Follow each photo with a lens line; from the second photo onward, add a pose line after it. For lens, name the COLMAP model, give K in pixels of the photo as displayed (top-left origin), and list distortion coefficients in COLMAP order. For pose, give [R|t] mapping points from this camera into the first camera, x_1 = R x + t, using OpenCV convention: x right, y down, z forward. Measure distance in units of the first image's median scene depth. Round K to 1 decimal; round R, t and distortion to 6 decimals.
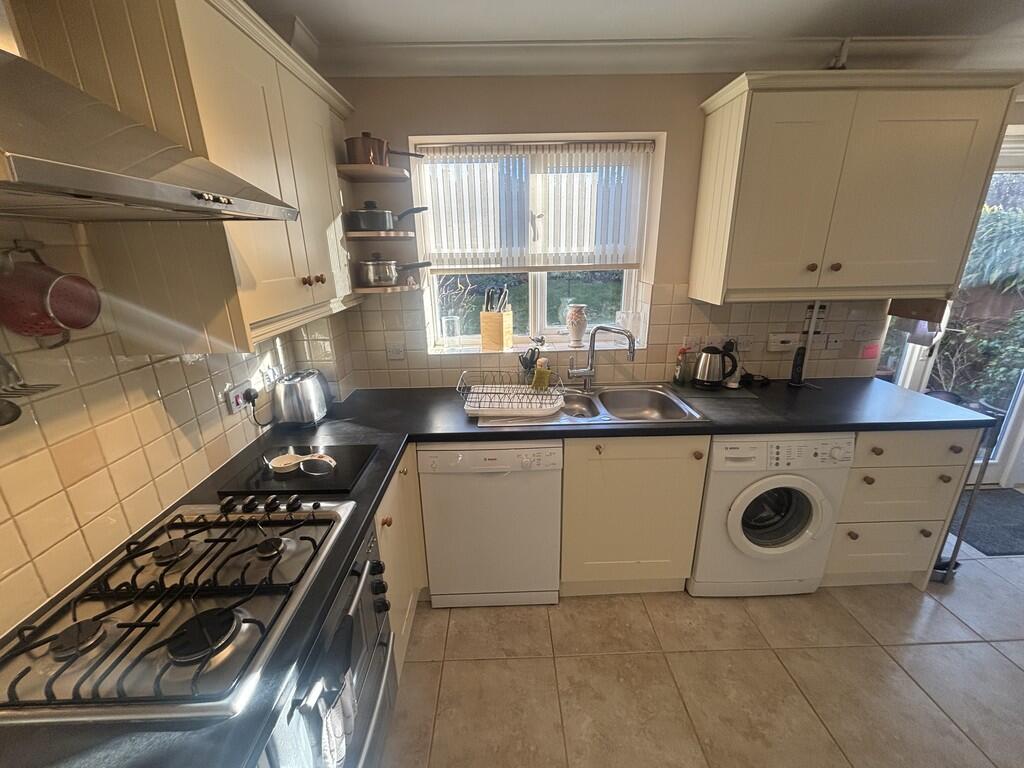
lens RADIAL K [[413.2, 0, 508.8], [0, 413.2, 379.8], [0, 0, 1]] dist [-0.004365, 0.002058]
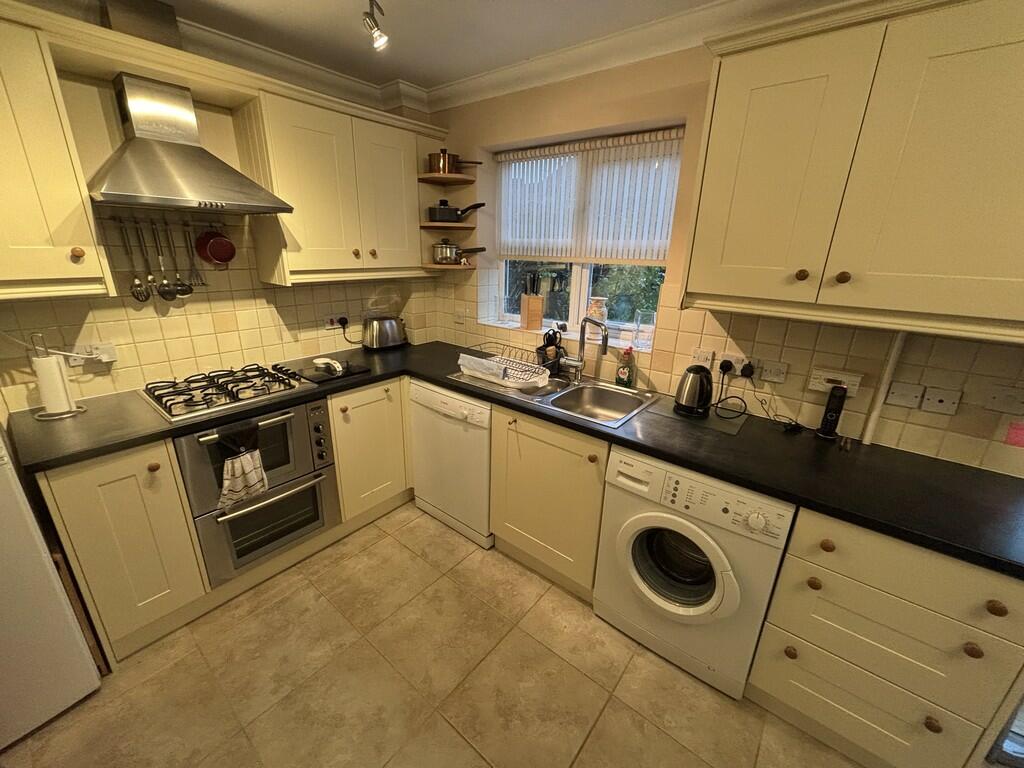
lens RADIAL K [[413.2, 0, 511.8], [0, 413.2, 382.6], [0, 0, 1]] dist [-0.004365, 0.002058]
pose [[0.761953, 0.240682, -0.601248, 0.848796], [-0.233387, 0.968046, 0.091745, -0.032069], [0.604117, 0.070418, 0.793778, 0.112195]]
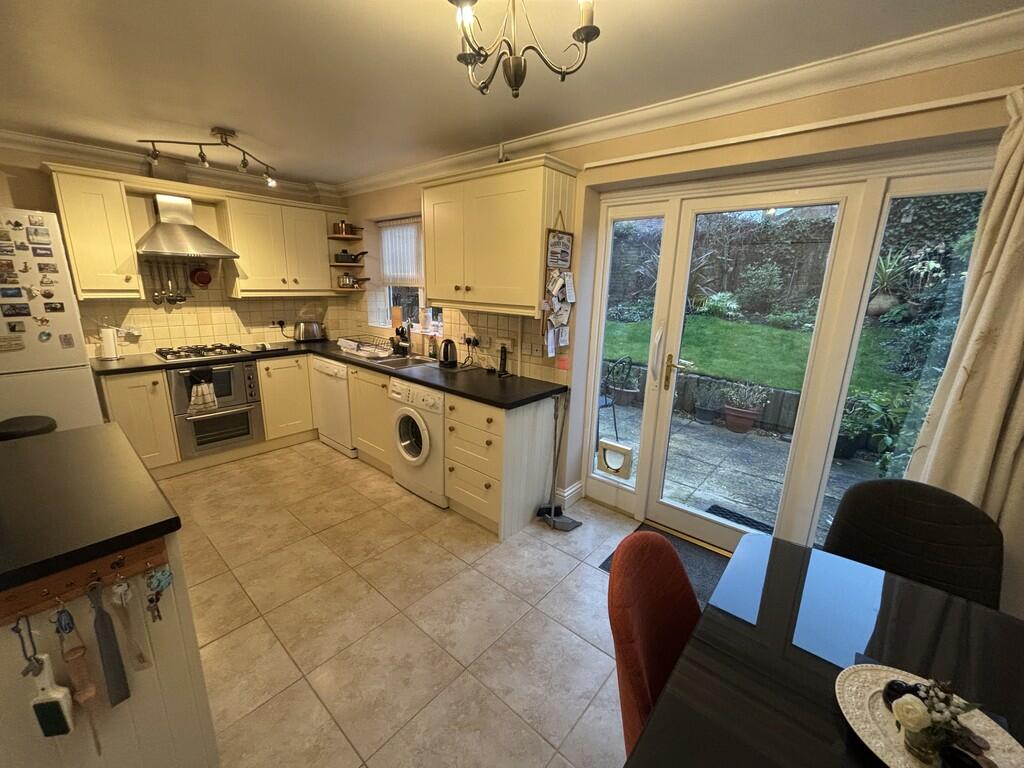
lens RADIAL K [[413.2, 0, 511.9], [0, 413.2, 382.7], [0, 0, 1]] dist [-0.004365, 0.002058]
pose [[0.739245, 0.197443, -0.643842, 2.022696], [-0.242971, 0.969858, 0.018446, -0.000359], [0.628077, 0.142799, 0.764936, -0.026349]]
